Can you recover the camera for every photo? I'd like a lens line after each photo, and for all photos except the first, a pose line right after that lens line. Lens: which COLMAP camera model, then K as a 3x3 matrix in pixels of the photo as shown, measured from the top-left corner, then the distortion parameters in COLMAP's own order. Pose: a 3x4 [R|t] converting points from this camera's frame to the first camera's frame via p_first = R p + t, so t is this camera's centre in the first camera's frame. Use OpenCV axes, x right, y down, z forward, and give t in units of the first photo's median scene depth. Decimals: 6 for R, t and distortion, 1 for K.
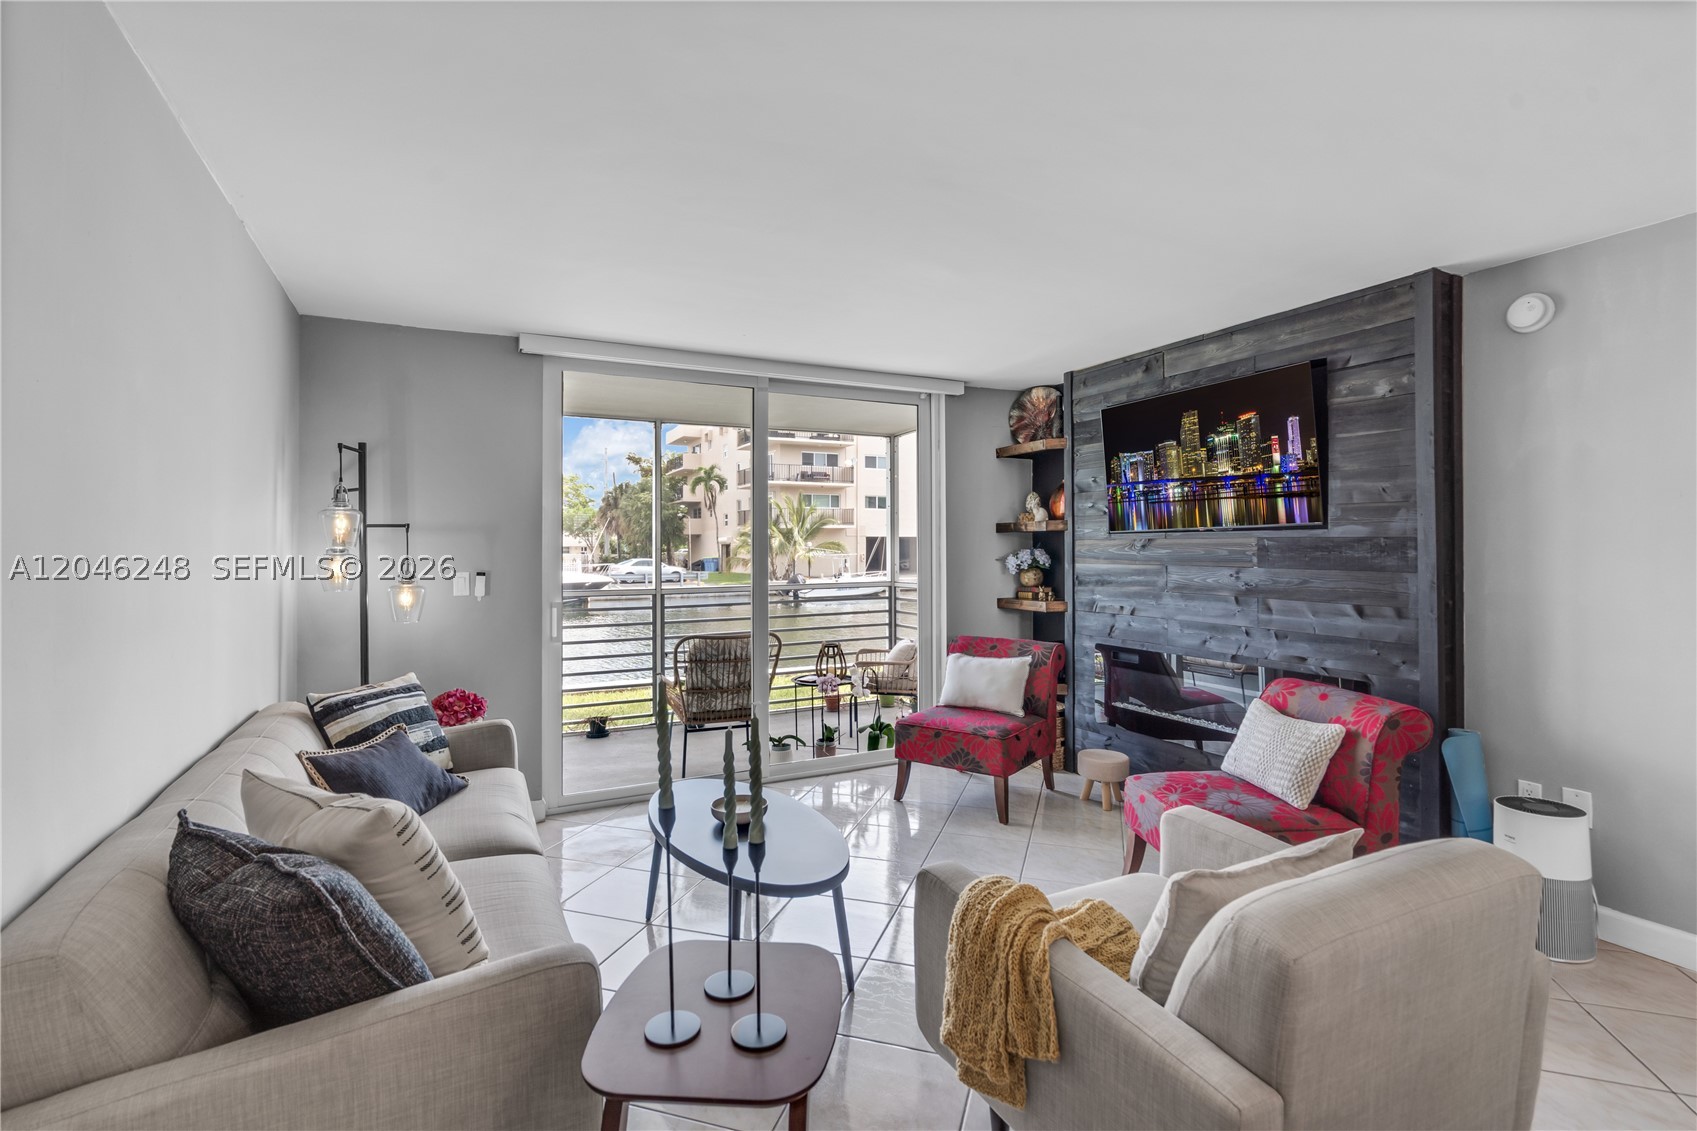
lens RADIAL K [[788.0, 0, 846.1], [0, 788.0, 539.7], [0, 0, 1]] dist [0.001230, -0.000003]
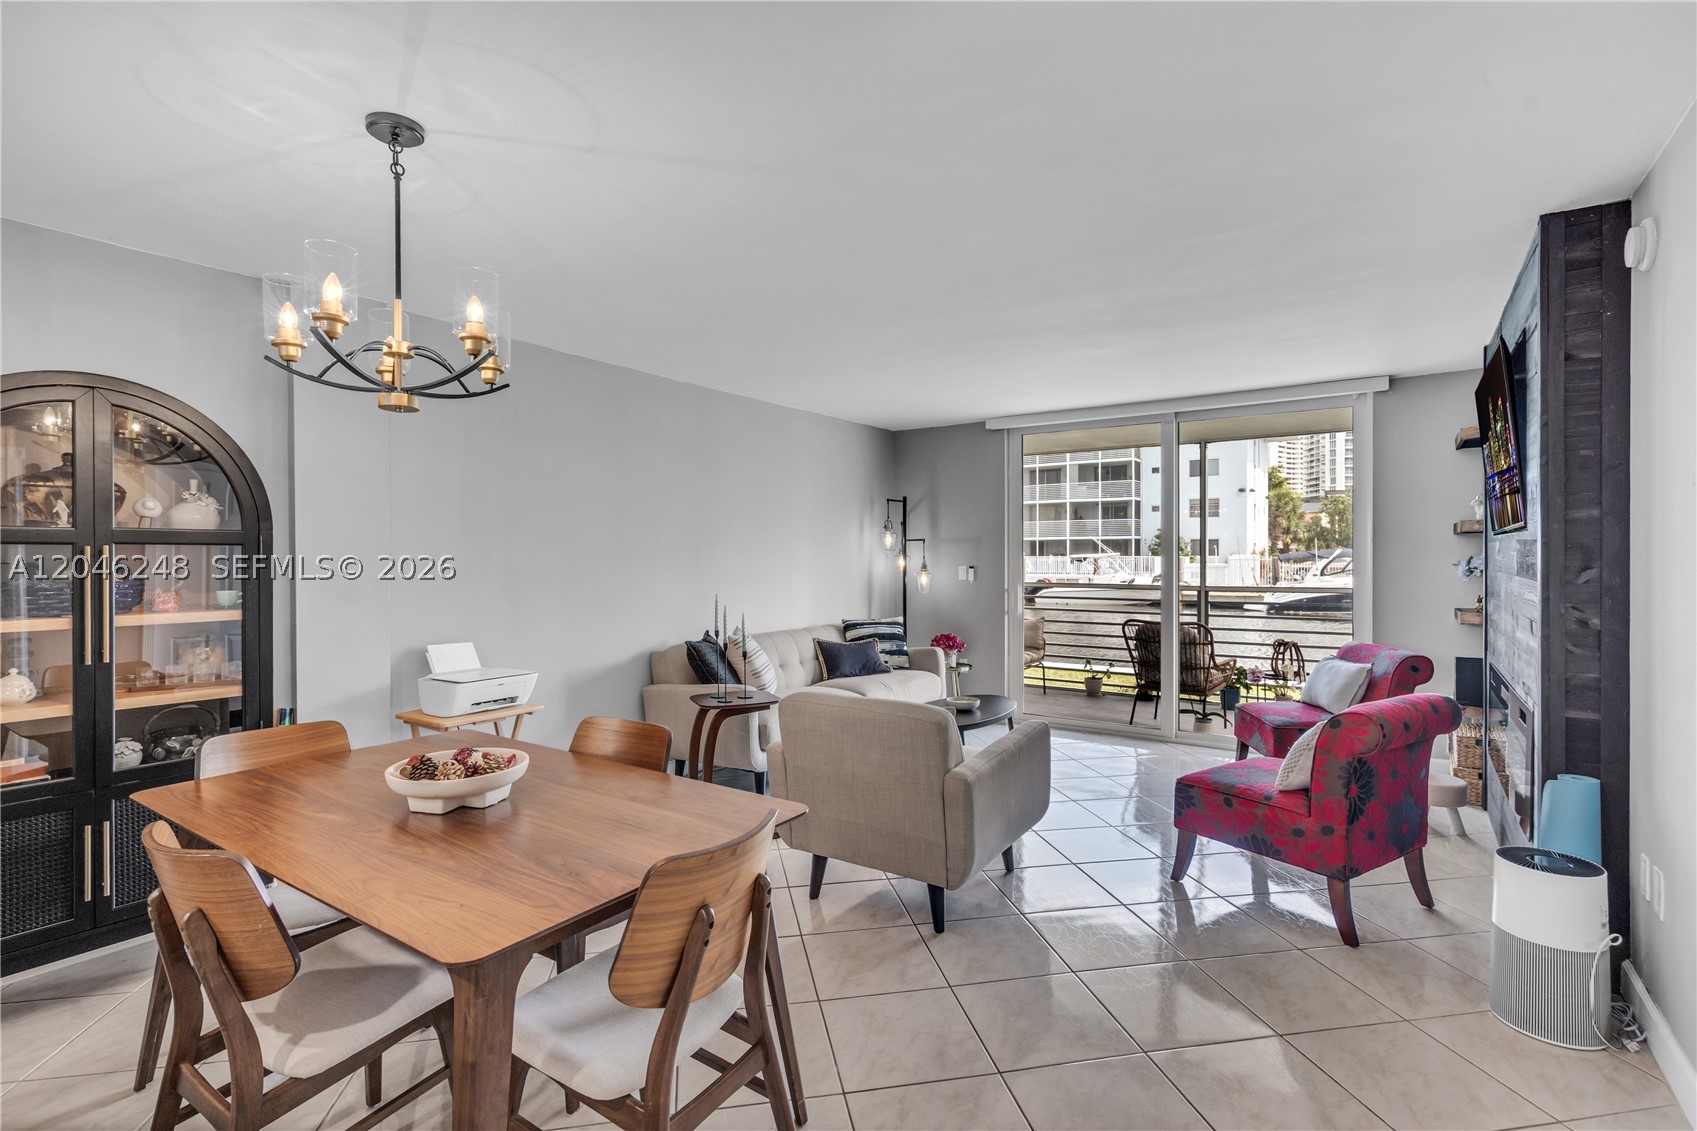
lens RADIAL K [[788.0, 0, 839.1], [0, 788.0, 554.8], [0, 0, 1]] dist [0.001230, -0.000003]
pose [[0.470280, 0.003599, -0.882510, 0.805876], [0.011835, 0.999876, 0.010384, -0.003905], [0.882438, -0.015328, 0.470179, -0.035373]]
